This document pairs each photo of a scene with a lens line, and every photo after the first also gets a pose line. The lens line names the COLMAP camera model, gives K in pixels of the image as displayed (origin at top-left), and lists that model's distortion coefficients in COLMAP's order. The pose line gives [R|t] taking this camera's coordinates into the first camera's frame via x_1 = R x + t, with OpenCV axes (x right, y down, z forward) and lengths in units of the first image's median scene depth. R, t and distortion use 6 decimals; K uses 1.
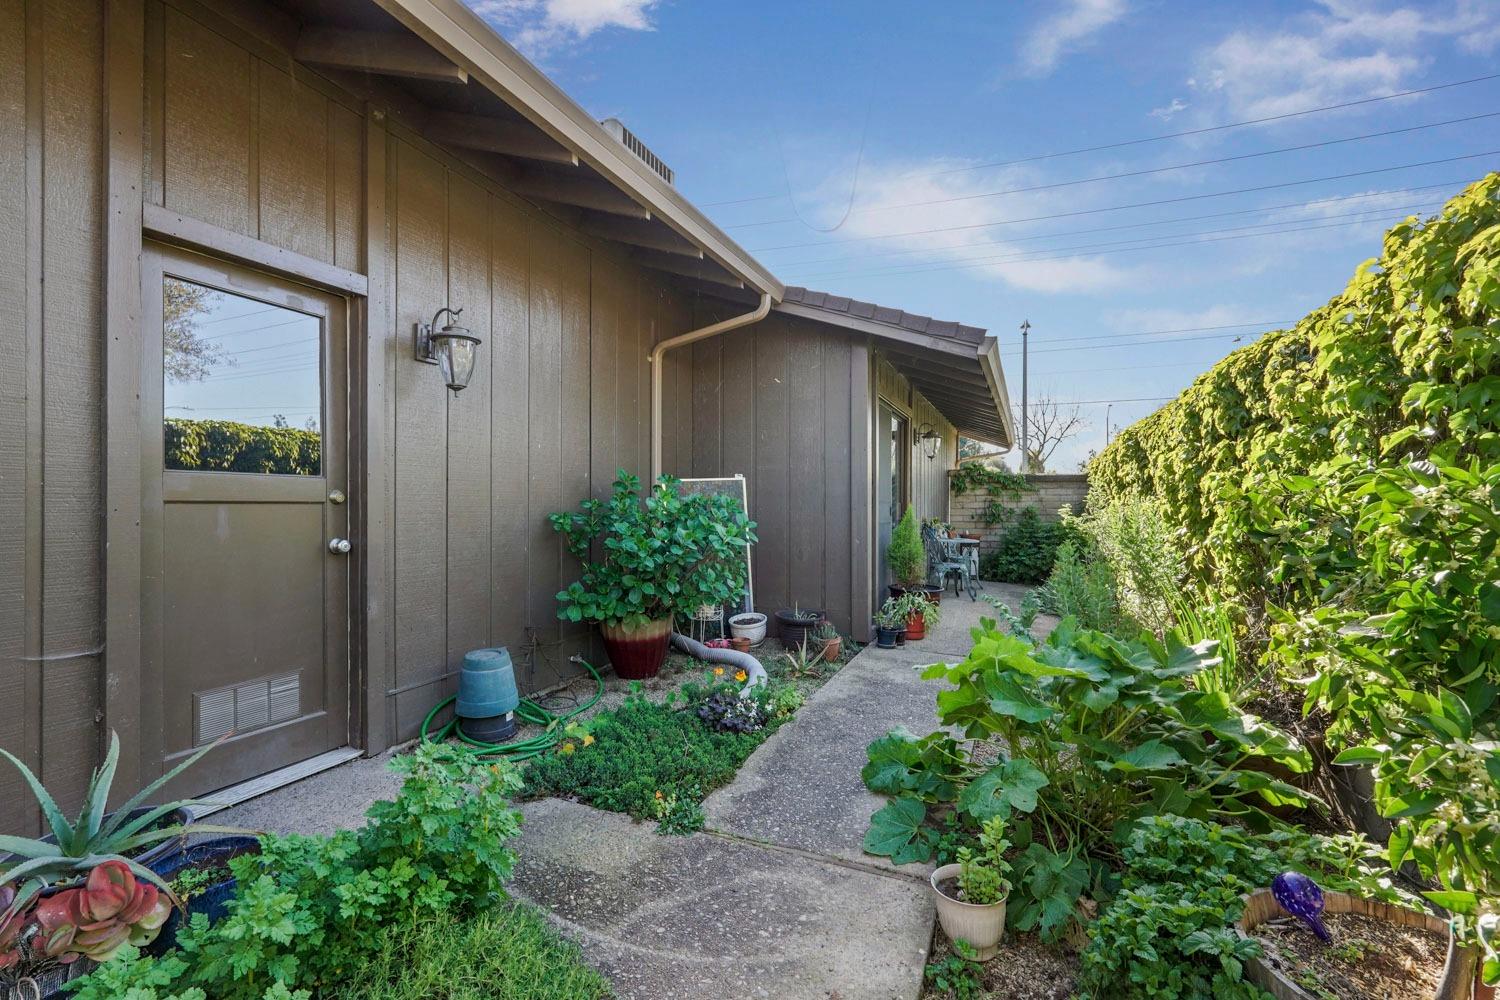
lens RADIAL K [[679.2, 0, 741.5], [0, 679.2, 498.6], [0, 0, 1]] dist [-0.014493, 0.010524]
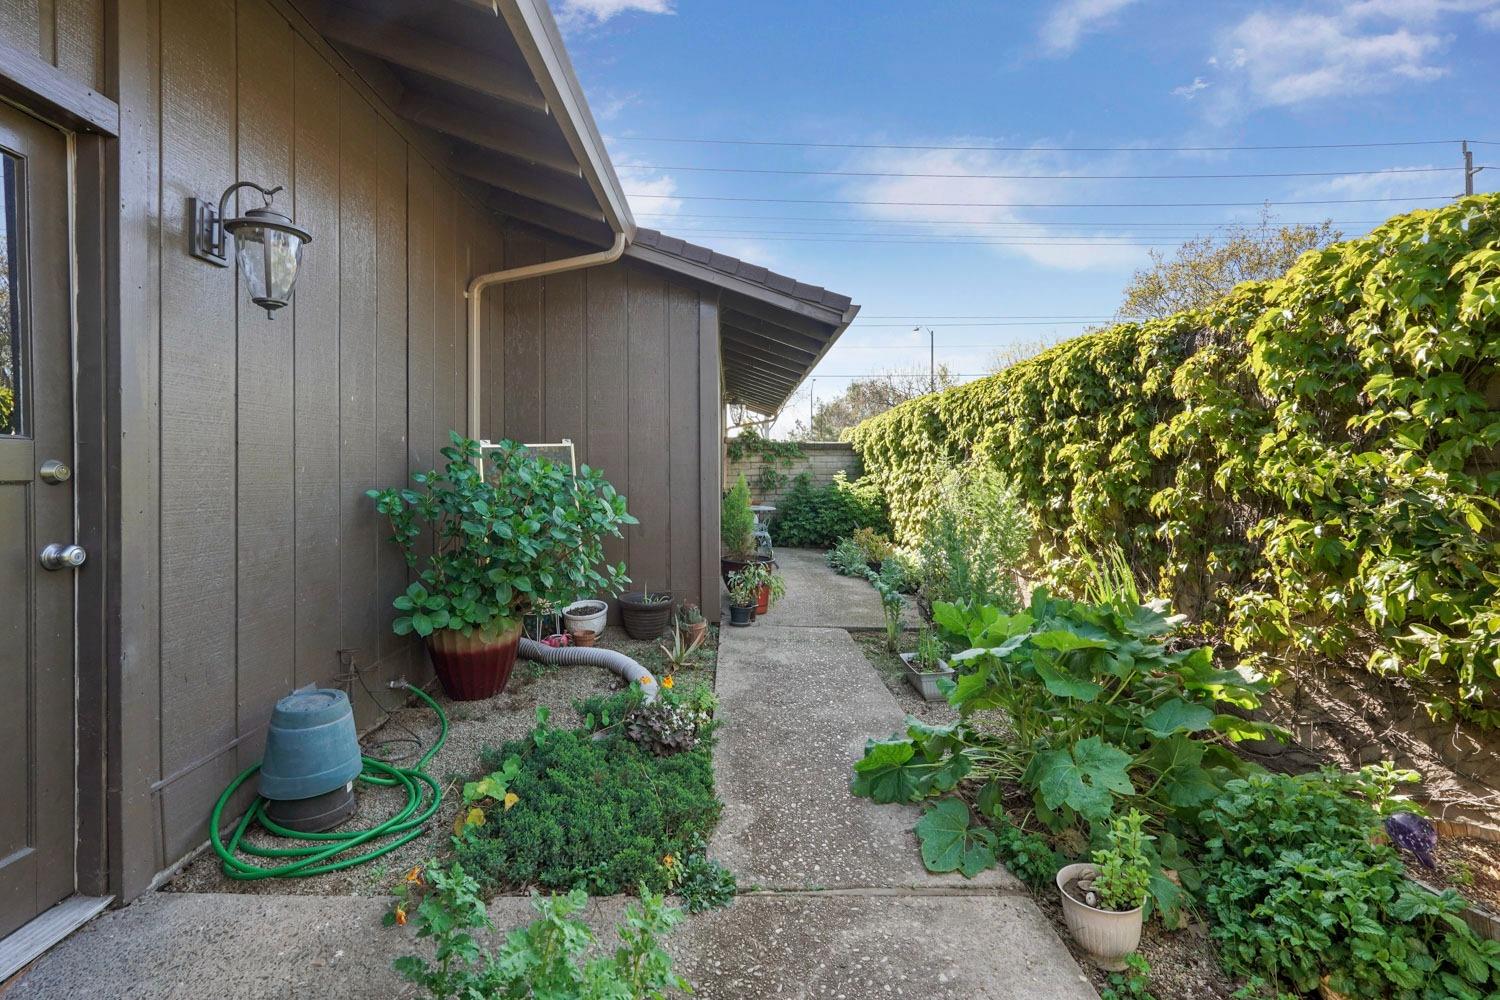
lens RADIAL K [[691.5, 0, 752.8], [0, 691.5, 465.2], [0, 0, 1]] dist [-0.001800, 0.000930]
pose [[0.907005, -0.002766, 0.421111, -0.239492], [0.002302, 0.999996, 0.001610, -0.006351], [-0.421114, -0.000491, 0.907008, 0.164463]]
